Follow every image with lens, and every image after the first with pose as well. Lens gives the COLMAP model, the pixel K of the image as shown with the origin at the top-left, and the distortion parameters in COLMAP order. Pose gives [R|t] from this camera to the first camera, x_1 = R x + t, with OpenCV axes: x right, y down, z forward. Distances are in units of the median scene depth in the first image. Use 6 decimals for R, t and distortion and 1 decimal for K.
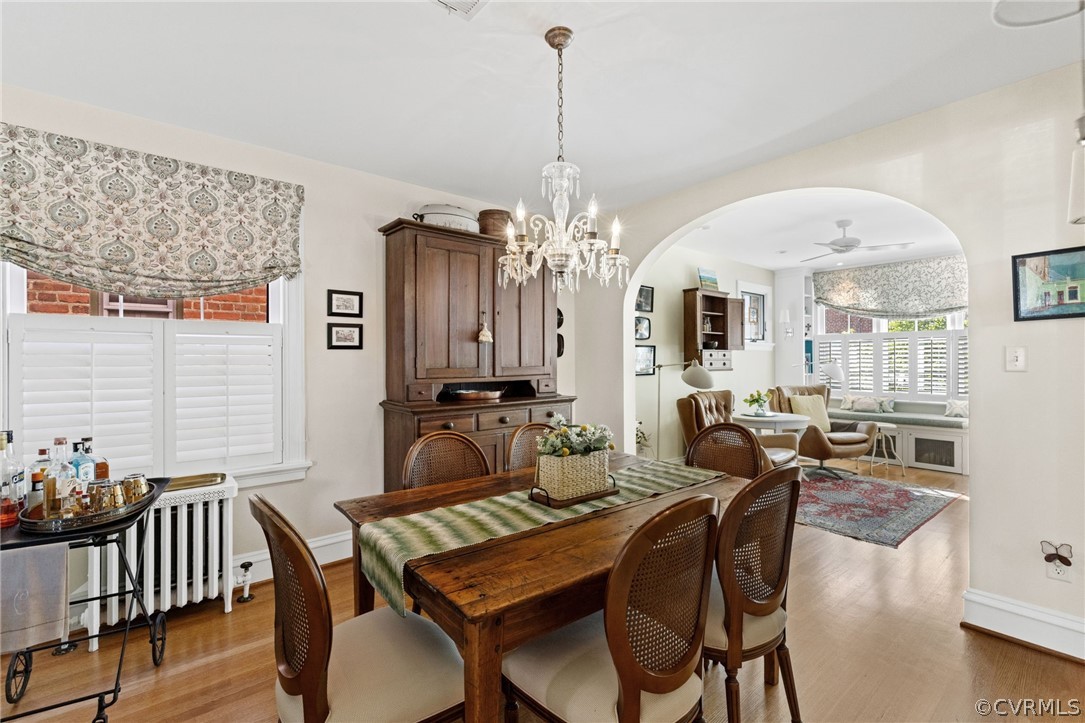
lens RADIAL K [[488.3, 0, 543.5], [0, 488.3, 354.3], [0, 0, 1]] dist [0.003389, -0.000116]
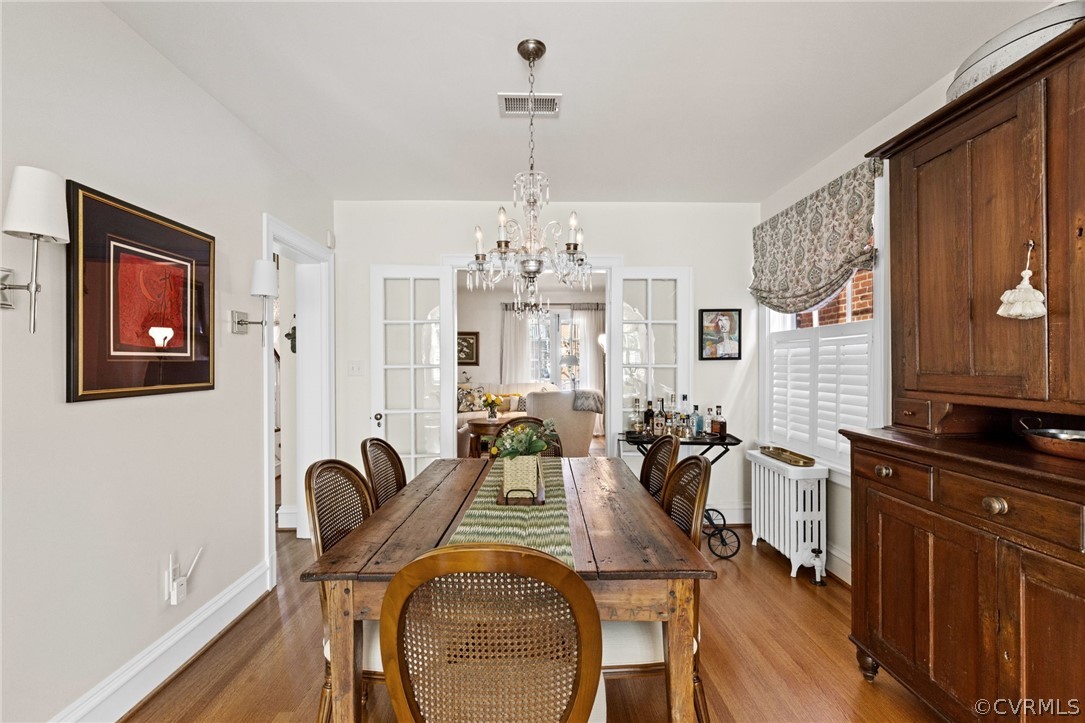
lens RADIAL K [[488.3, 0, 540.2], [0, 488.3, 366.9], [0, 0, 1]] dist [0.003389, -0.000116]
pose [[-0.636360, 0.013413, -0.771276, 0.519064], [0.016886, 0.999851, 0.003456, 0.011442], [0.771207, -0.010825, -0.636492, 1.041460]]
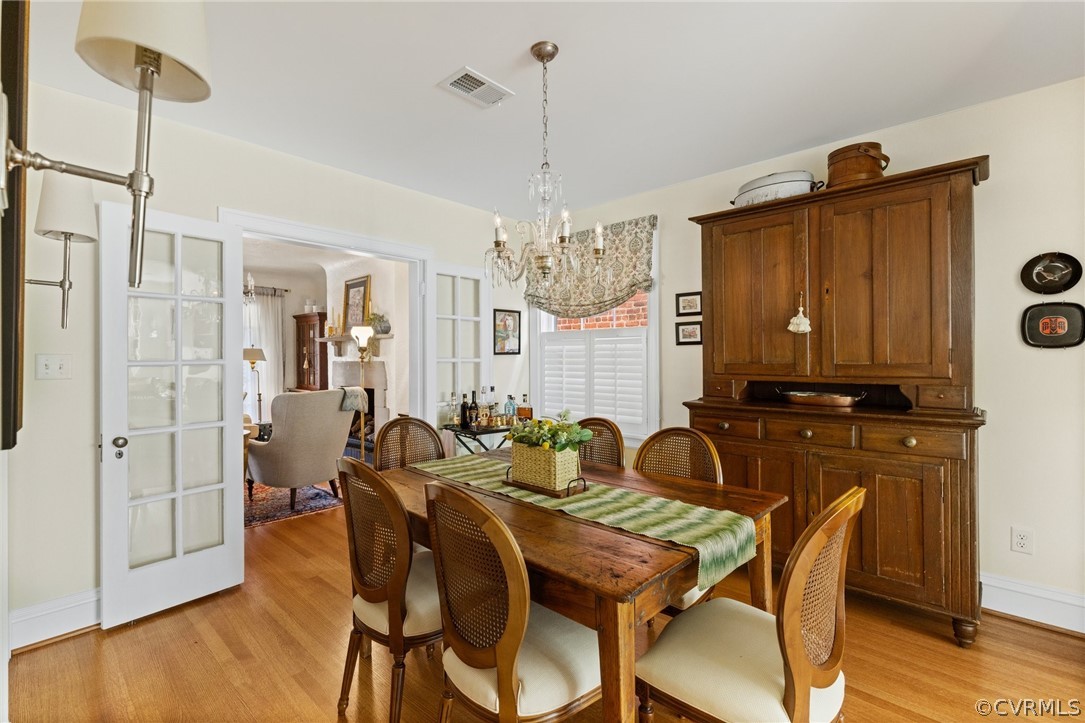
lens RADIAL K [[487.5, 0, 541.6], [0, 487.5, 355.8], [0, 0, 1]] dist [0.009481, -0.000136]
pose [[0.112270, 0.003484, -0.993672, 0.678998], [0.017223, 0.999837, 0.005452, 0.003065], [0.993528, -0.017726, 0.112192, 0.546260]]
